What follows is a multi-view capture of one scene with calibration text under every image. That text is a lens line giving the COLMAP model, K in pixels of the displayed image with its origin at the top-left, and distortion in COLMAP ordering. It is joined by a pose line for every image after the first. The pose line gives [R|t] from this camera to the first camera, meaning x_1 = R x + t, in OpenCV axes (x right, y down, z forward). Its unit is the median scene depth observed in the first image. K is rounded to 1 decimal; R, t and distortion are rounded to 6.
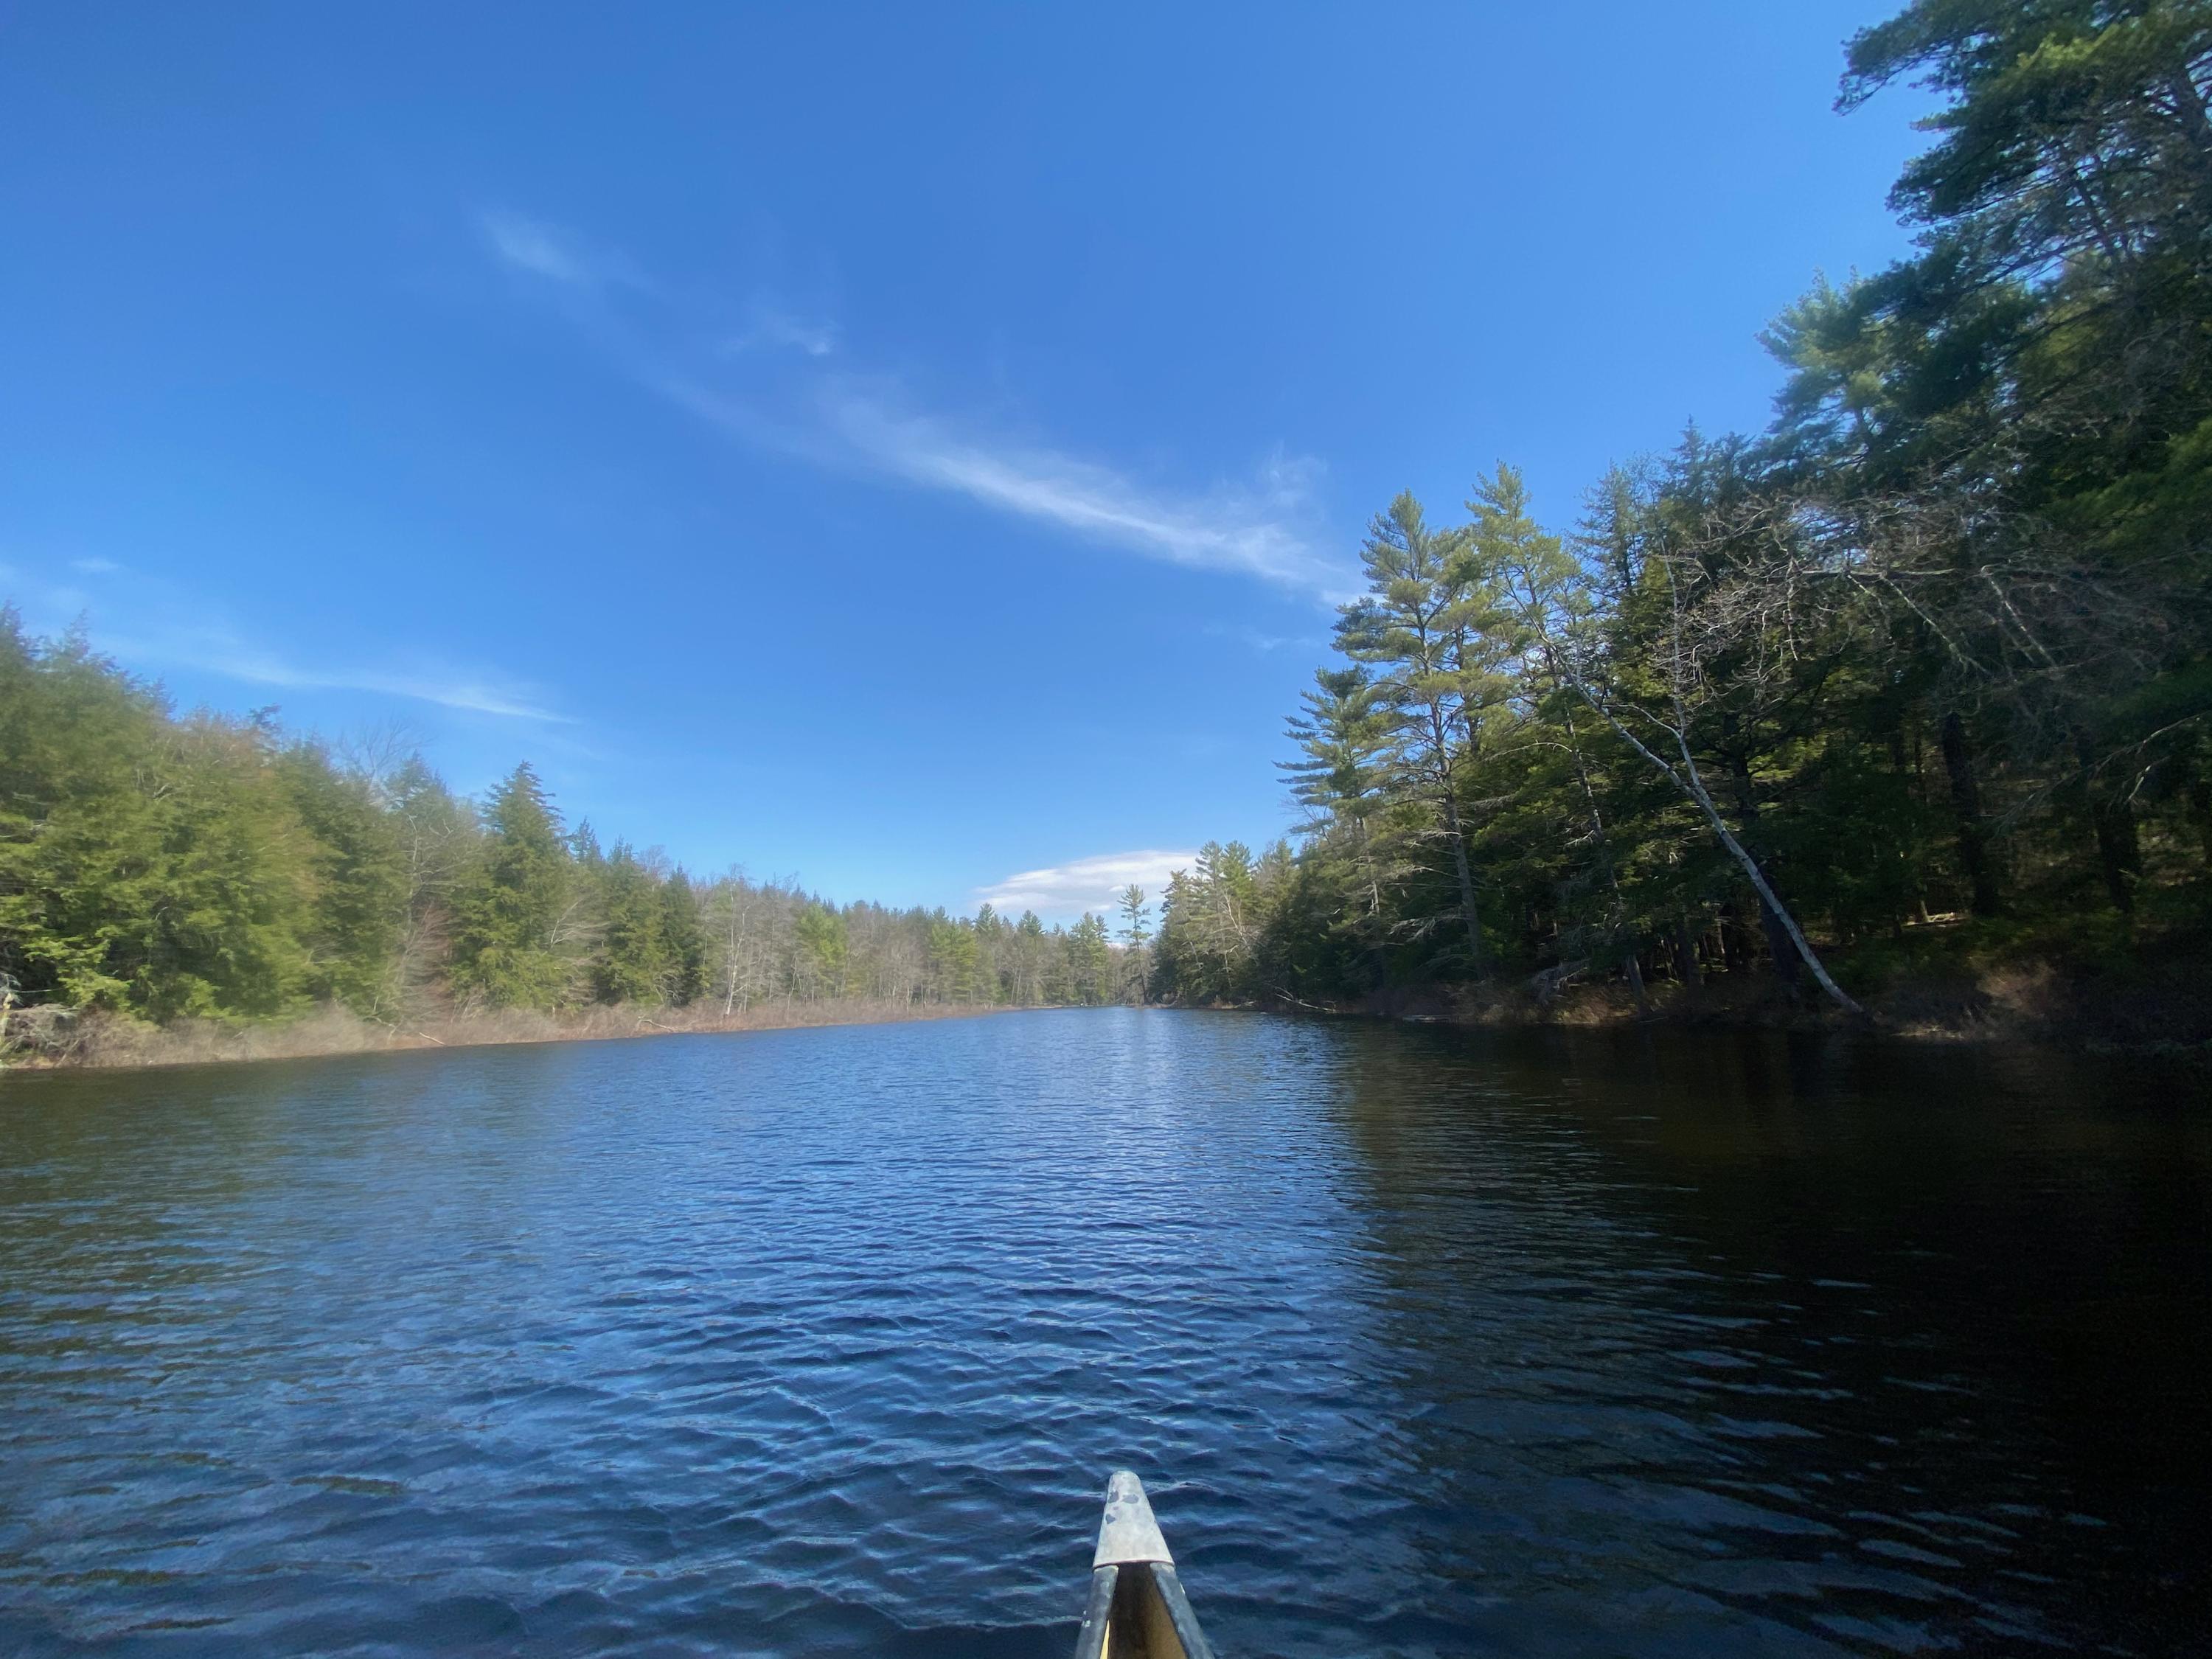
lens RADIAL K [[884.4, 0, 1106.0], [0, 884.4, 829.5], [0, 0, 1]] dist [0.001032, -0.011798]
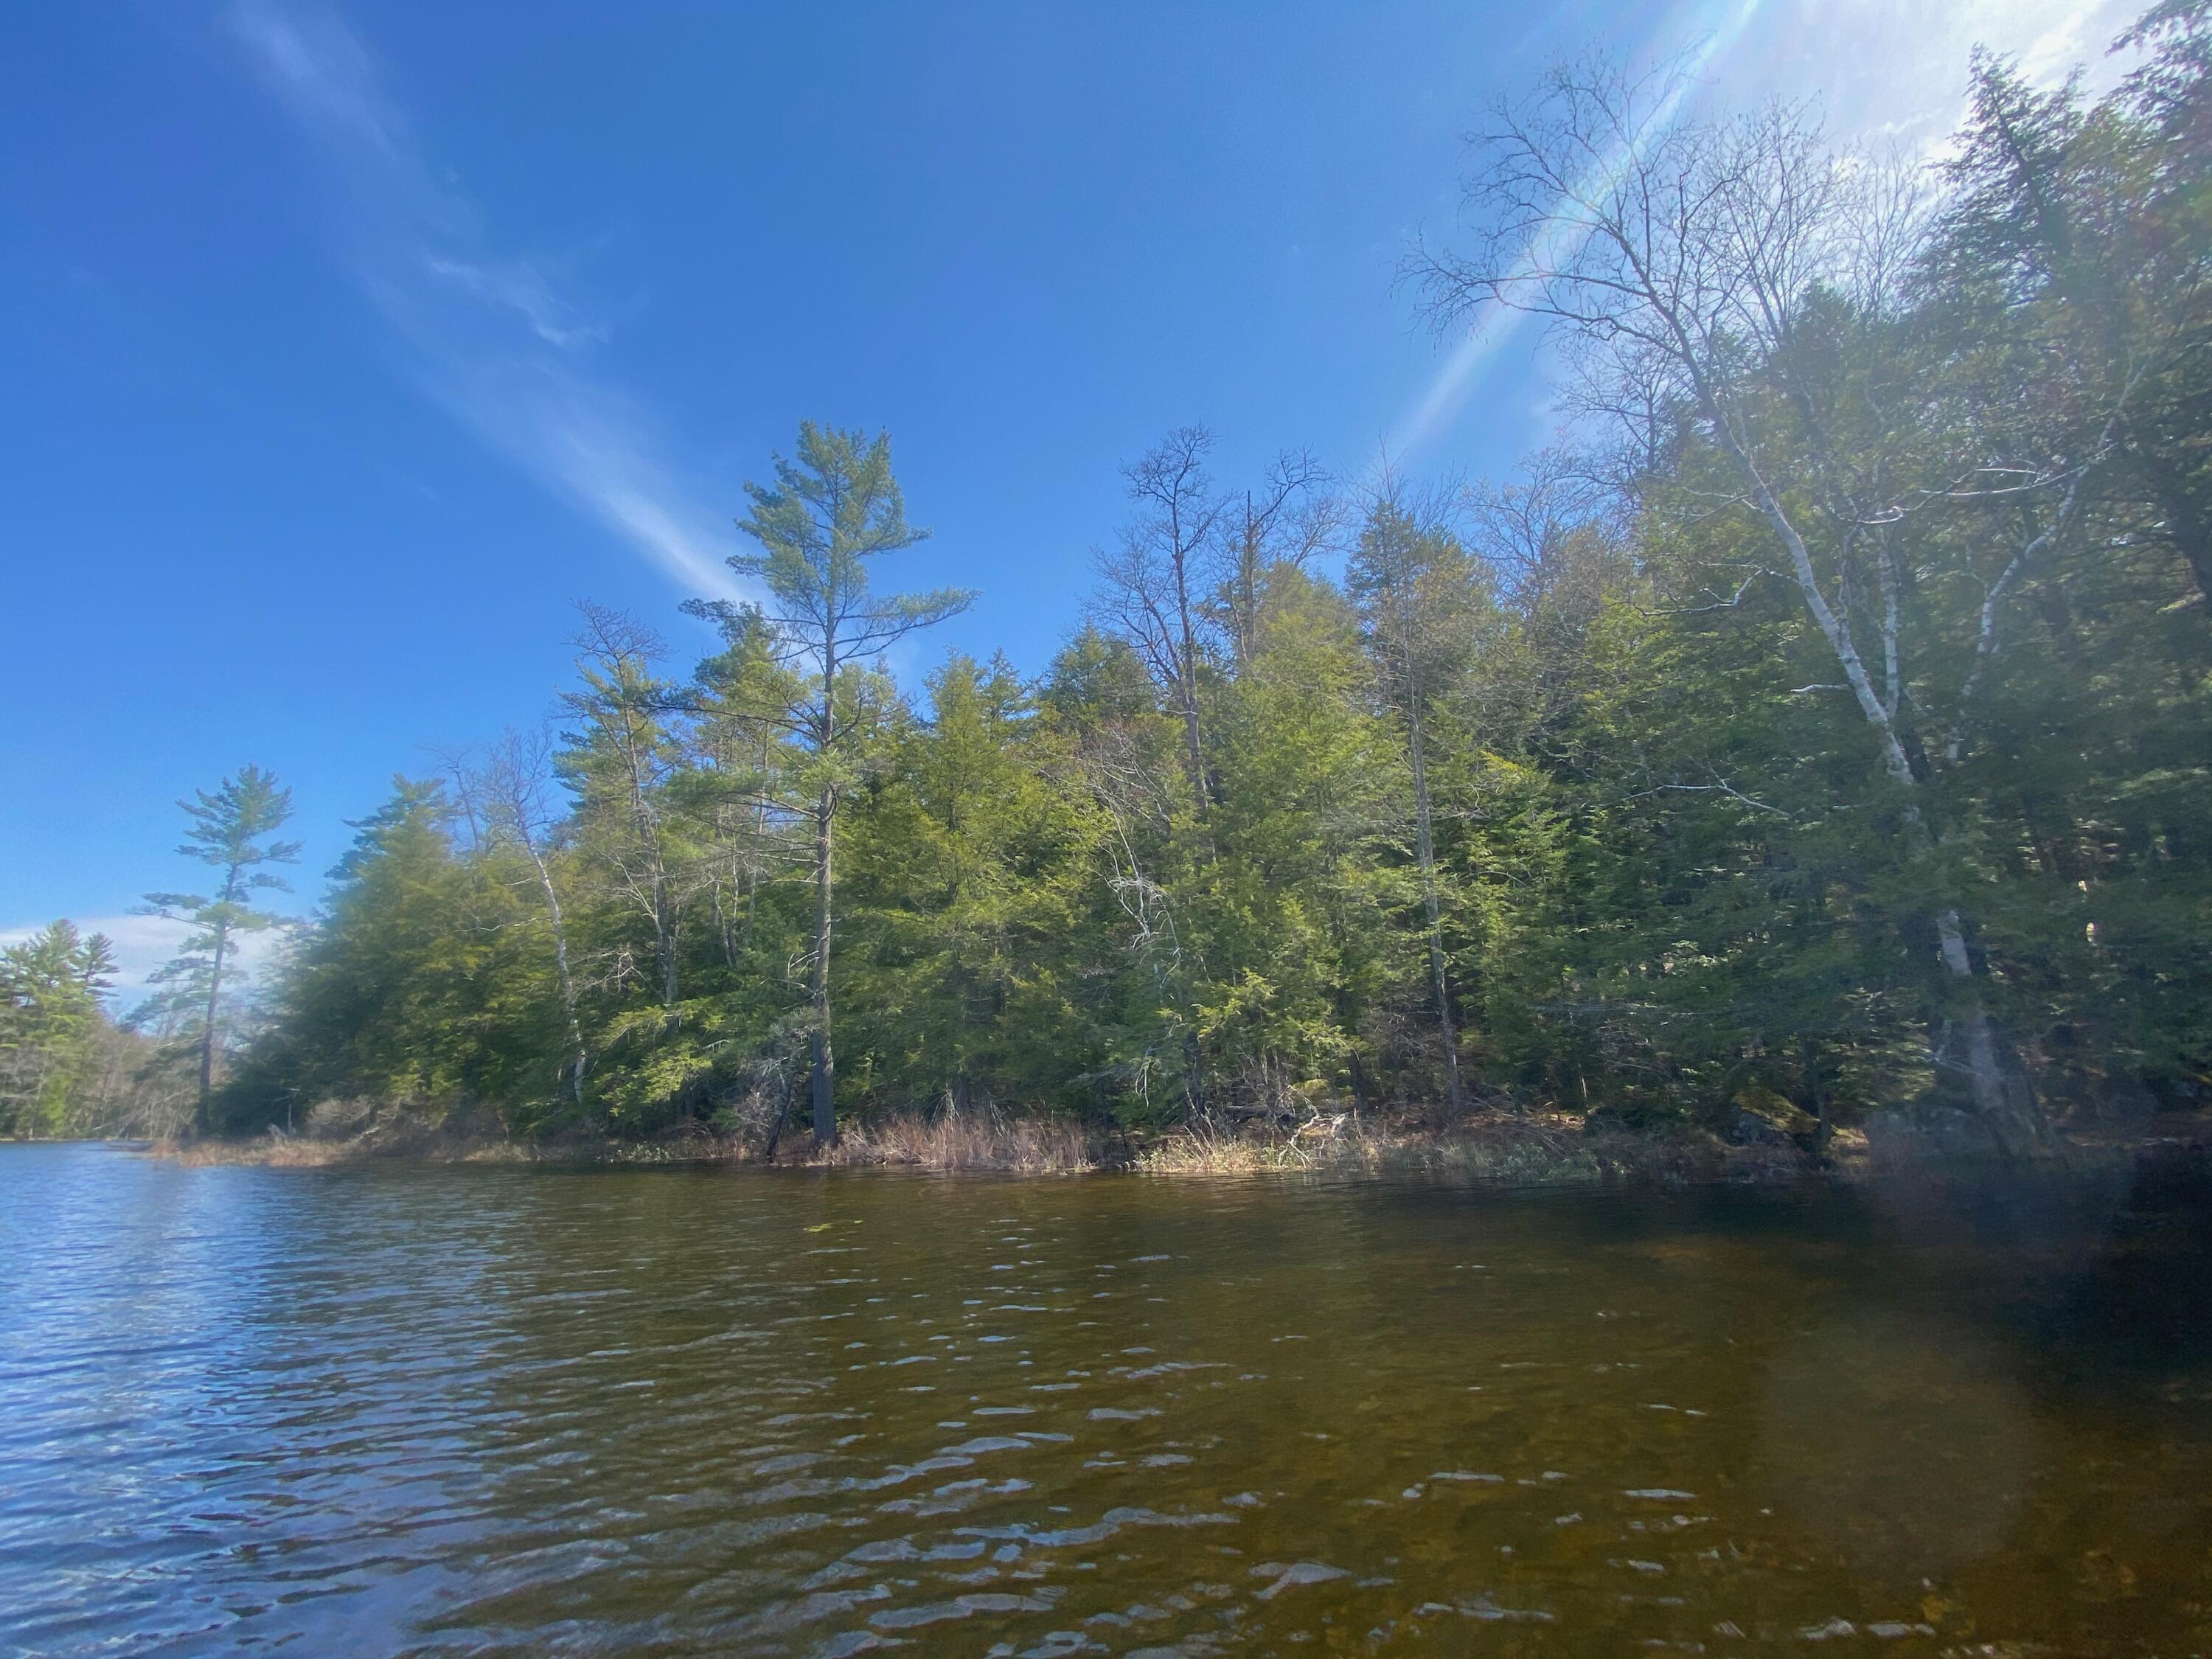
lens RADIAL K [[884.4, 0, 1106.0], [0, 884.4, 829.5], [0, 0, 1]] dist [0.001032, -0.011798]
pose [[0.667204, 0.231971, 0.707834, 0.010250], [-0.131300, 0.972018, -0.194787, 0.068698], [-0.733212, 0.037024, 0.678991, 0.348846]]
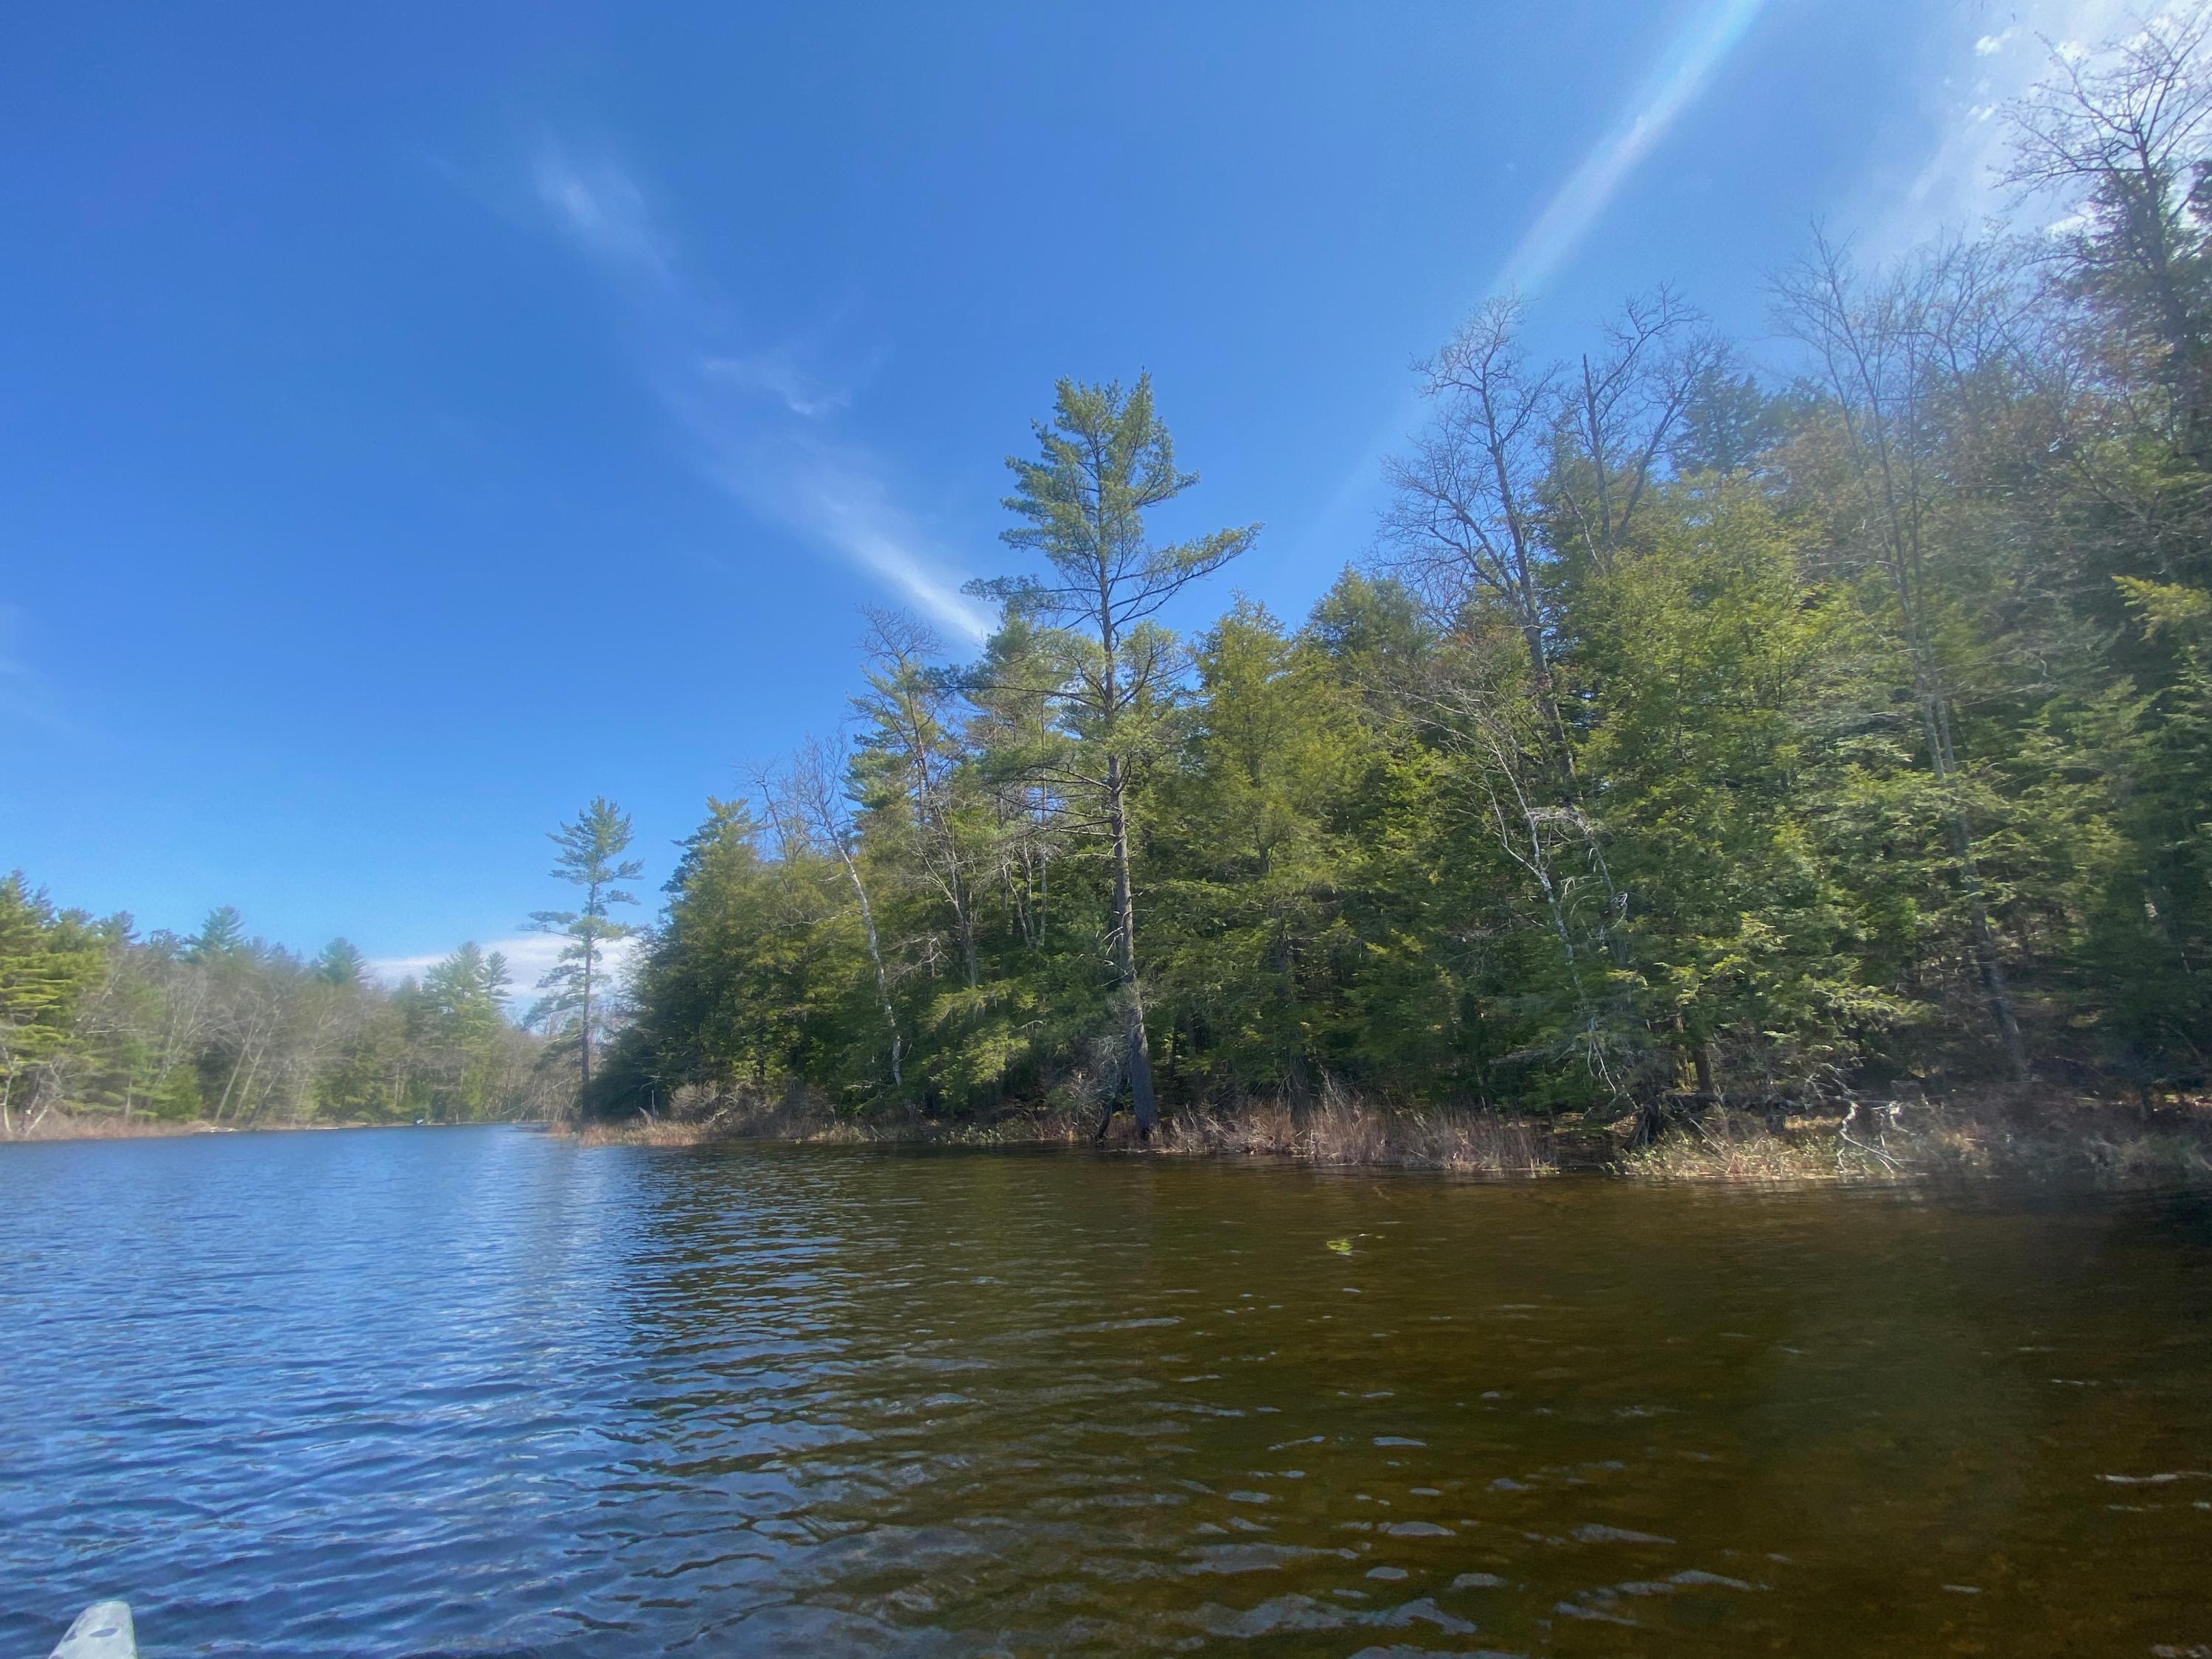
lens RADIAL K [[882.8, 0, 1106.0], [0, 882.8, 829.5], [0, 0, 1]] dist [0.037453, -0.031352]
pose [[0.838431, 0.166030, 0.519102, 0.009612], [-0.103192, 0.983600, -0.147924, 0.070425], [-0.535149, 0.070457, 0.841814, 0.358496]]
